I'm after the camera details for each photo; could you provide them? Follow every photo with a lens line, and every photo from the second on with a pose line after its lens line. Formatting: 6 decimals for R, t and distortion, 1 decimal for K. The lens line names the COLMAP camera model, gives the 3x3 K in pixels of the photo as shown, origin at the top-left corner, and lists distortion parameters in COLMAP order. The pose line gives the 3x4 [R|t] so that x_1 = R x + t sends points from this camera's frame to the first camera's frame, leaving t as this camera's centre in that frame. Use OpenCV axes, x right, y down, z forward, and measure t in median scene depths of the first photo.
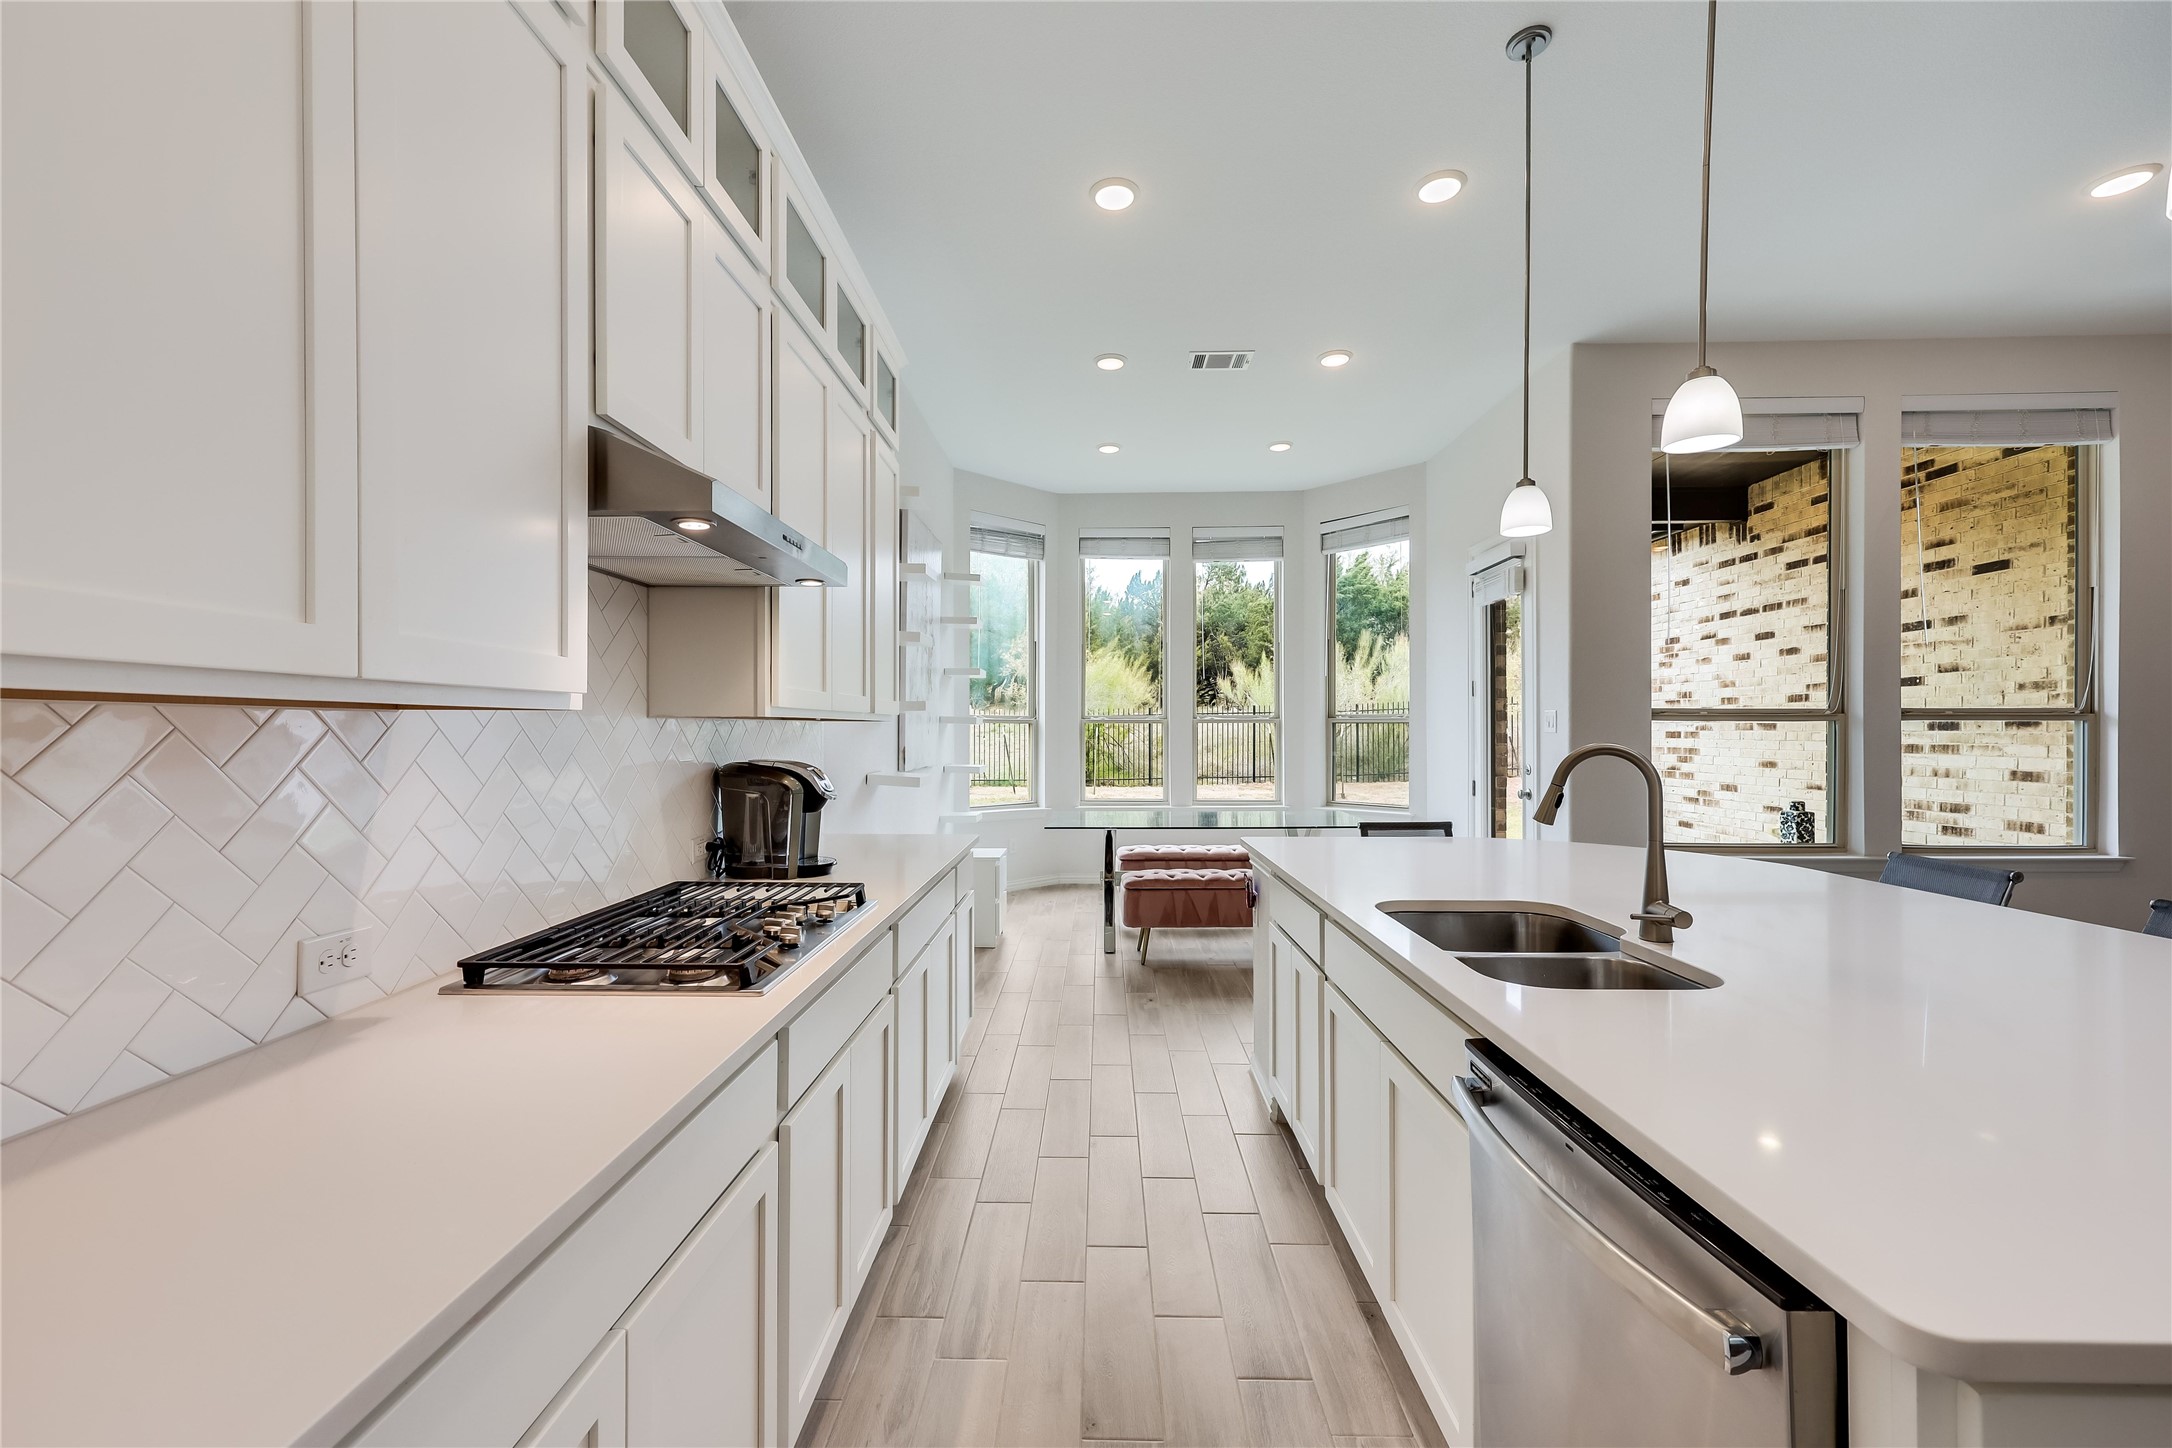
lens RADIAL K [[872.5, 0, 1078.9], [0, 872.5, 732.1], [0, 0, 1]] dist [0.000757, -0.000079]
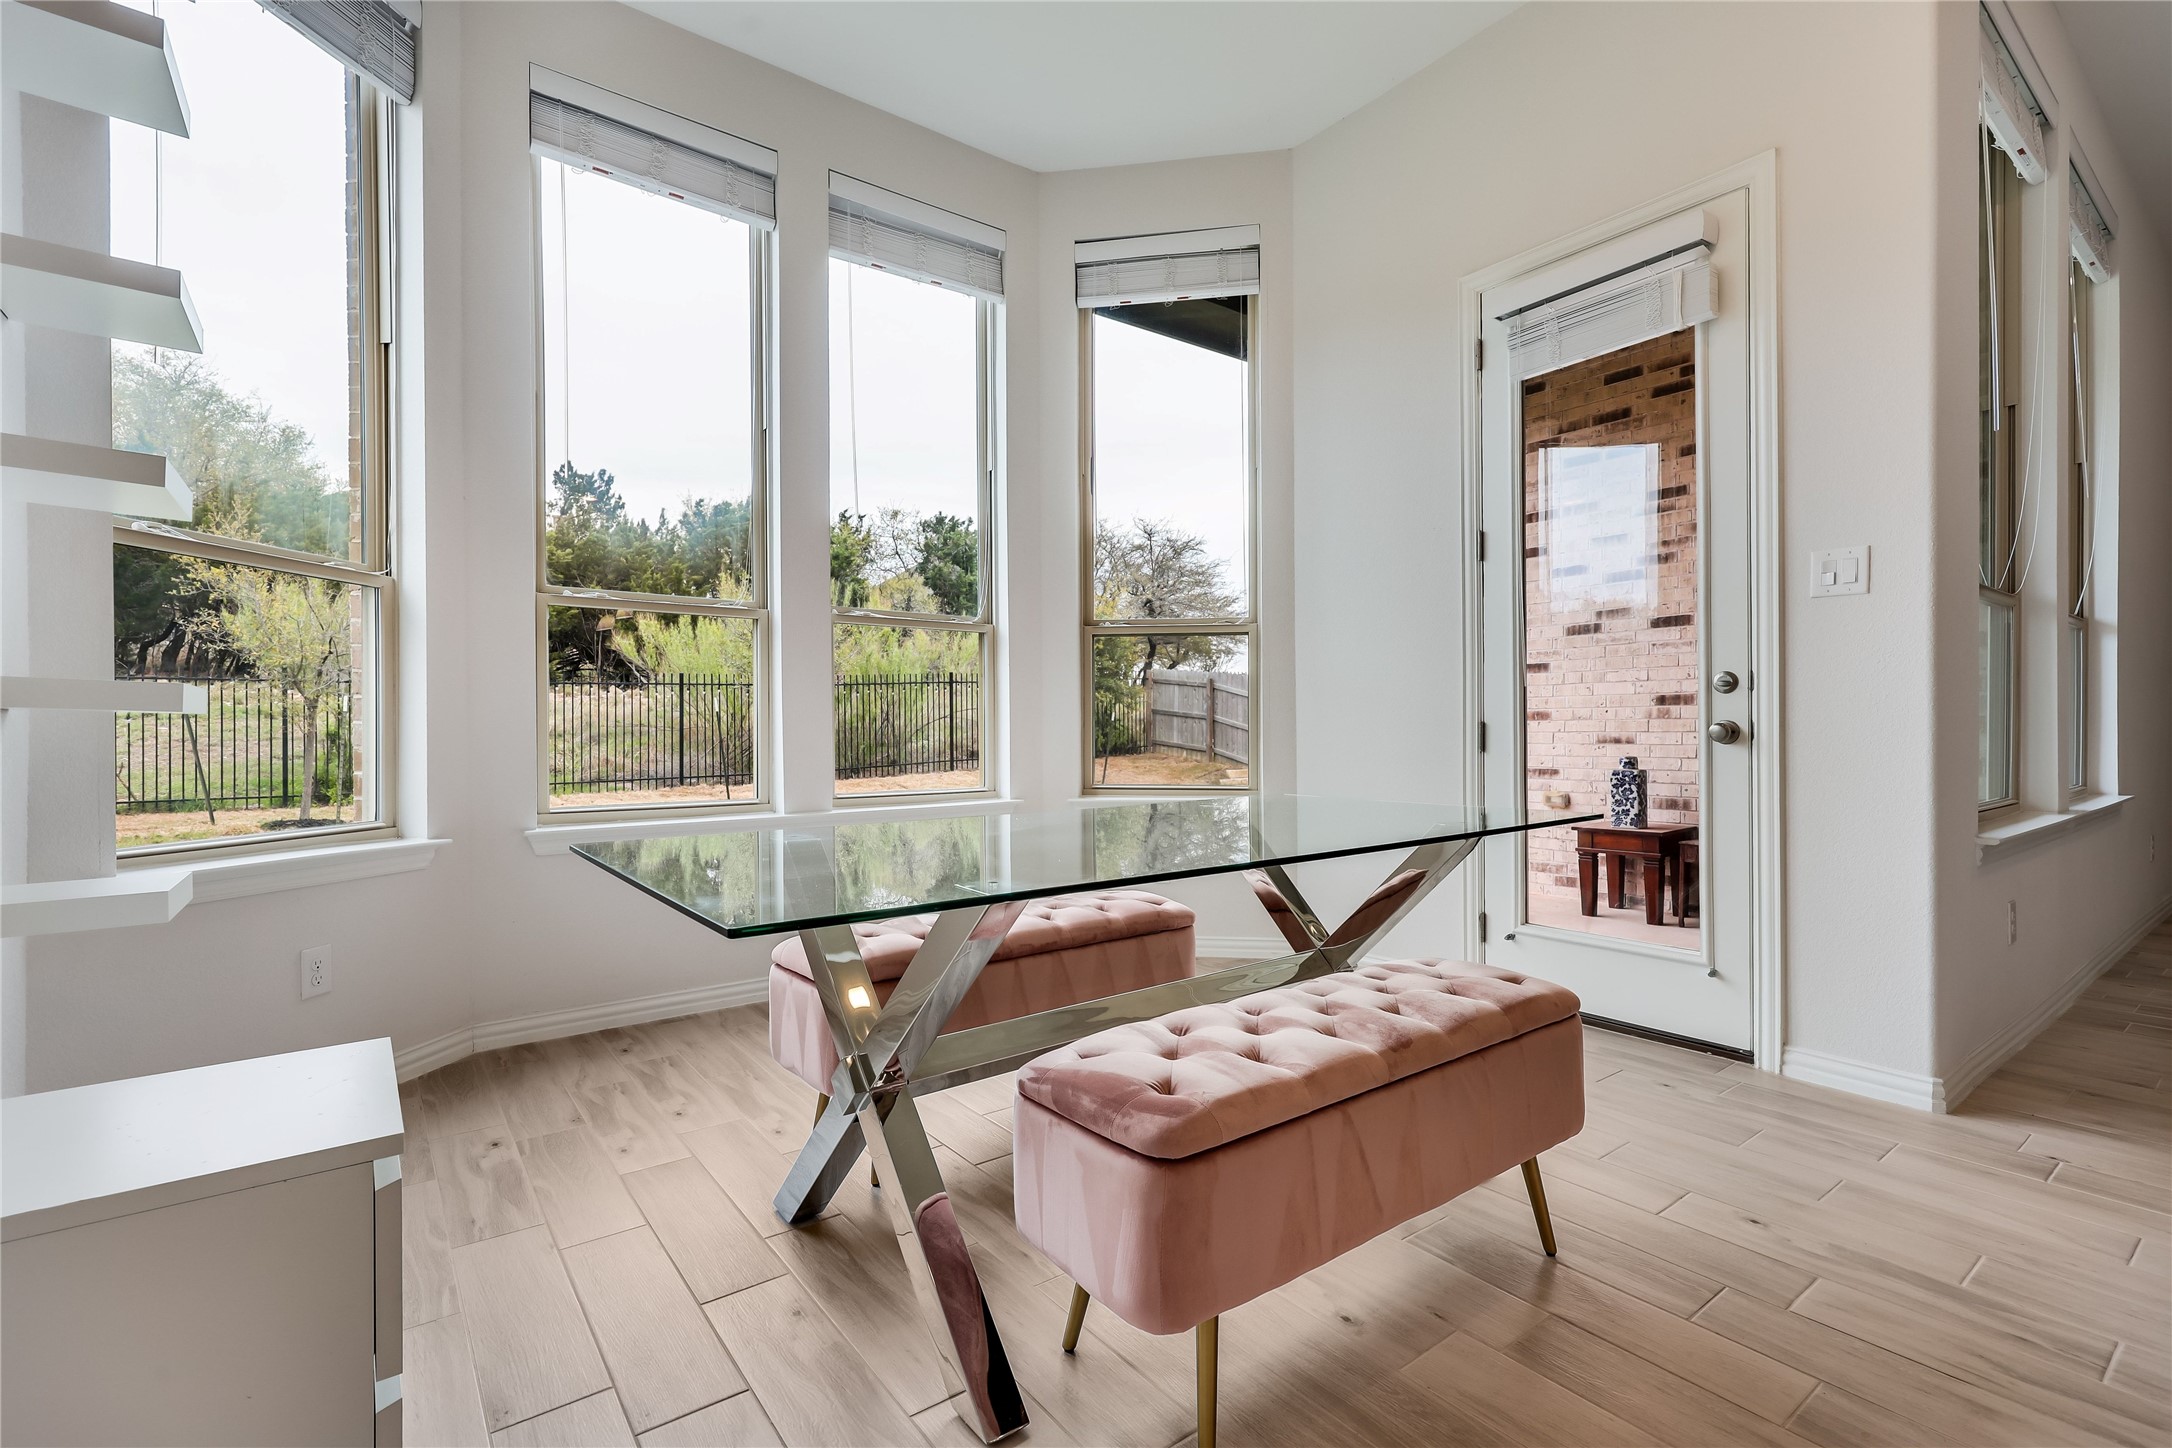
lens RADIAL K [[977.1, 0, 1079.4], [0, 977.1, 727.1], [0, 0, 1]] dist [-0.002814, -0.000080]
pose [[0.782386, -0.001089, 0.622793, -0.080097], [0.006308, 0.999961, -0.006176, 0.050642], [-0.622762, 0.008761, 0.782362, 0.583353]]
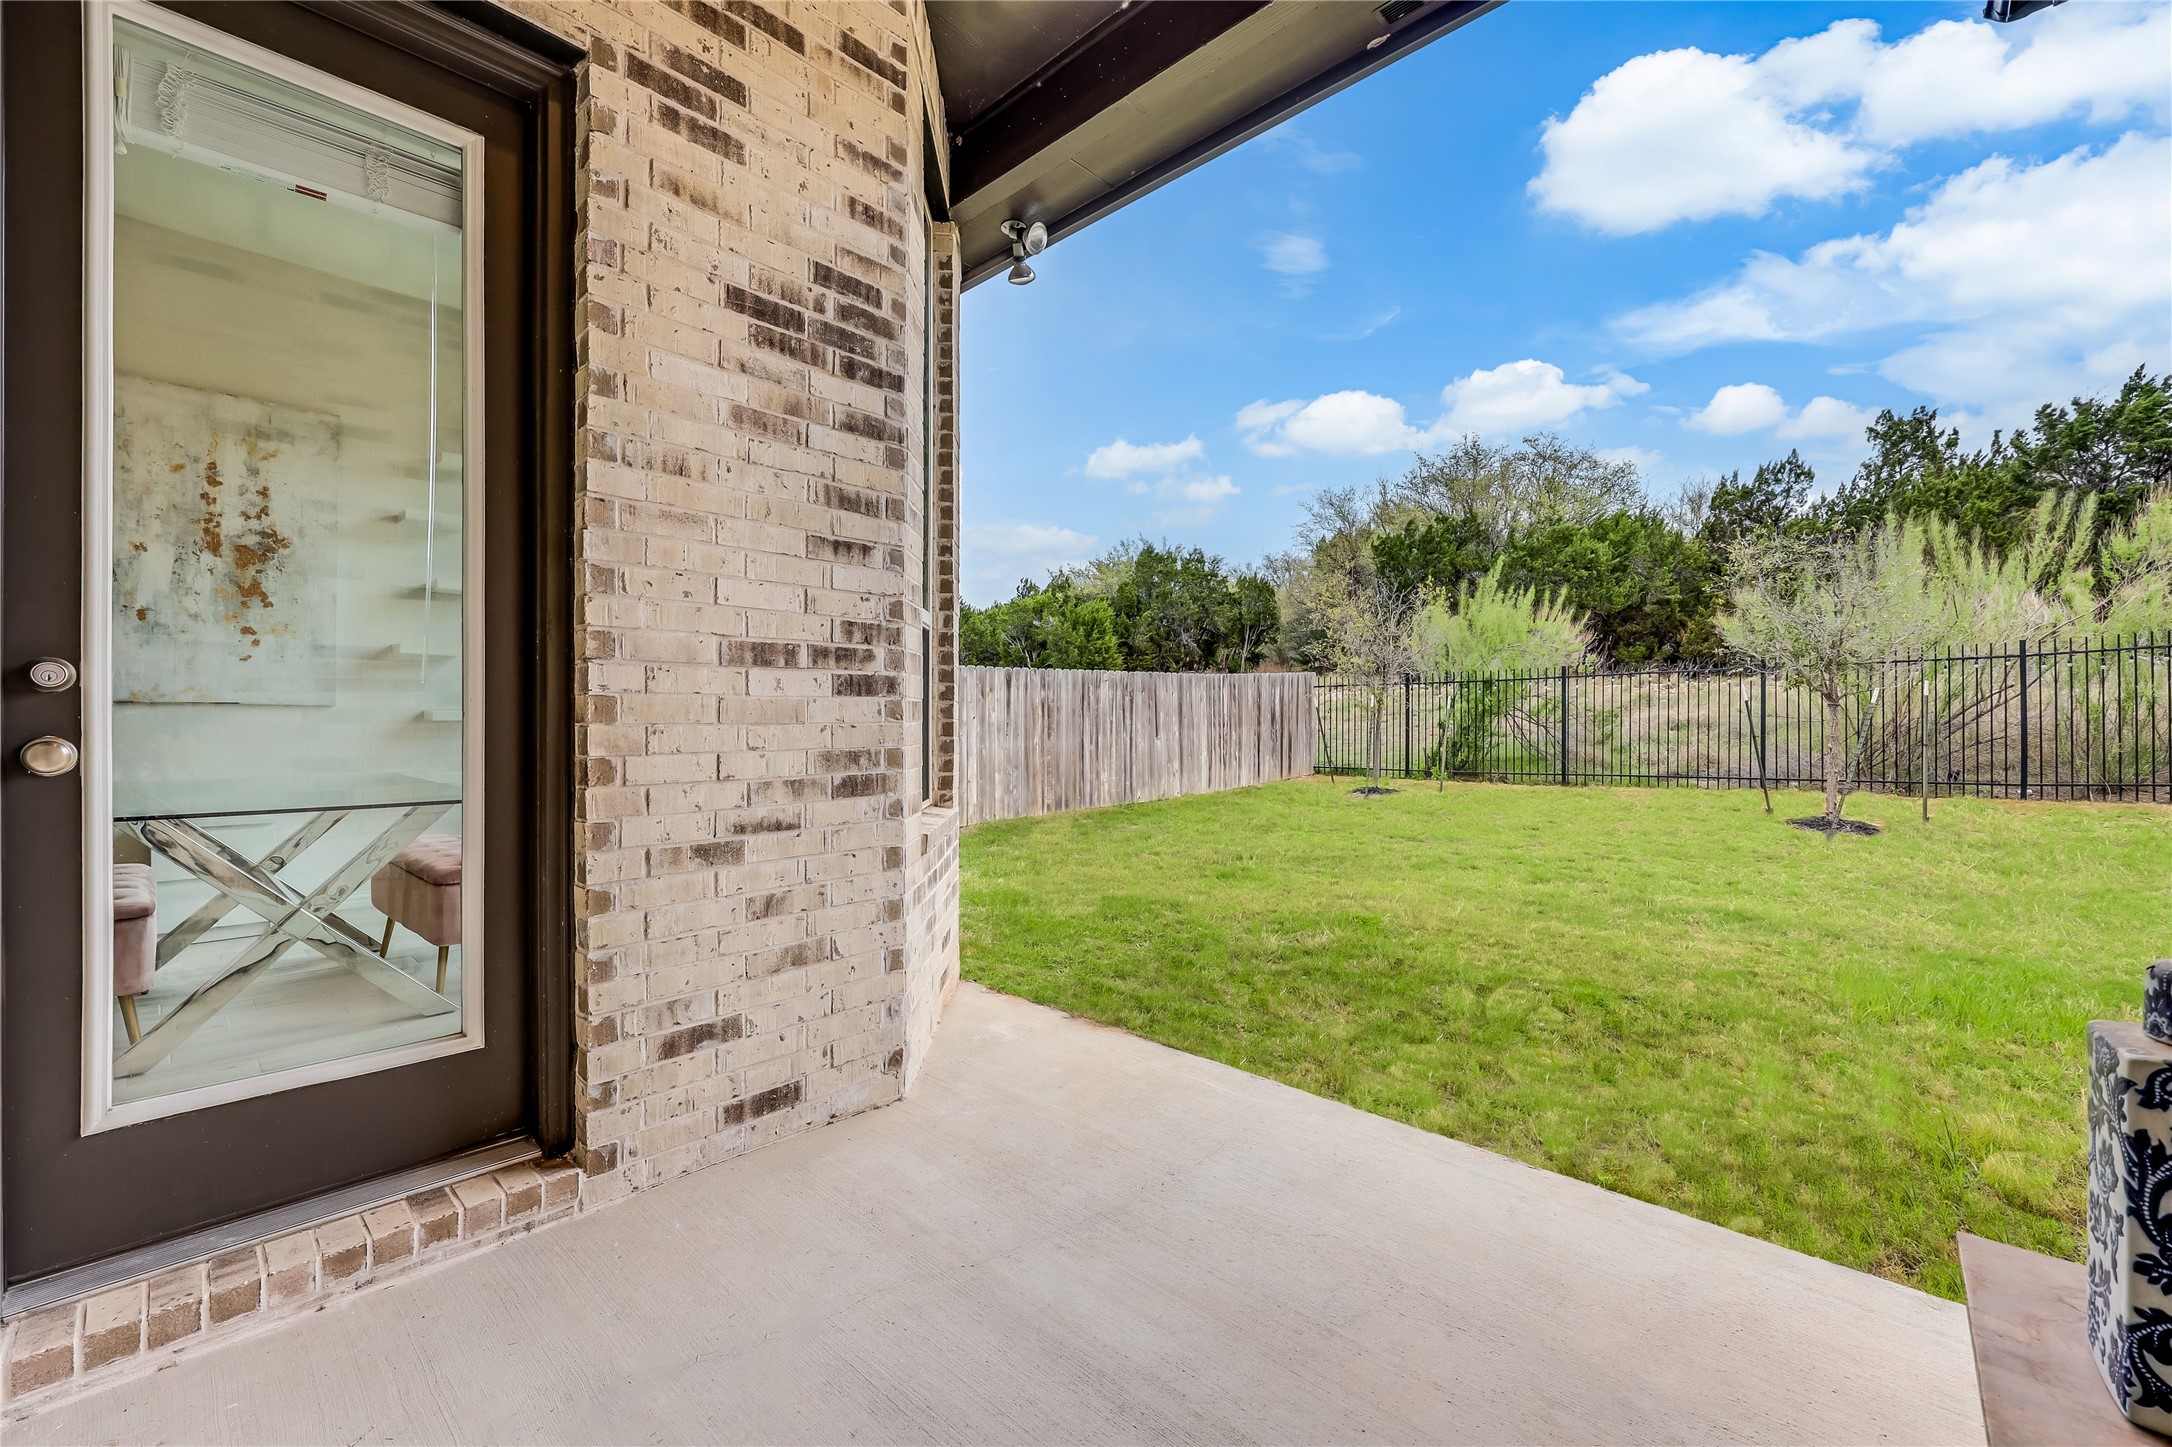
lens RADIAL K [[868.2, 0, 1090.4], [0, 868.2, 724.5], [0, 0, 1]] dist [0.001878, 0.000610]
pose [[0.739393, 0.004489, -0.673260, 0.724550], [-0.004112, 0.999989, 0.002152, 0.043457], [0.673262, 0.001177, 0.739403, 0.748909]]
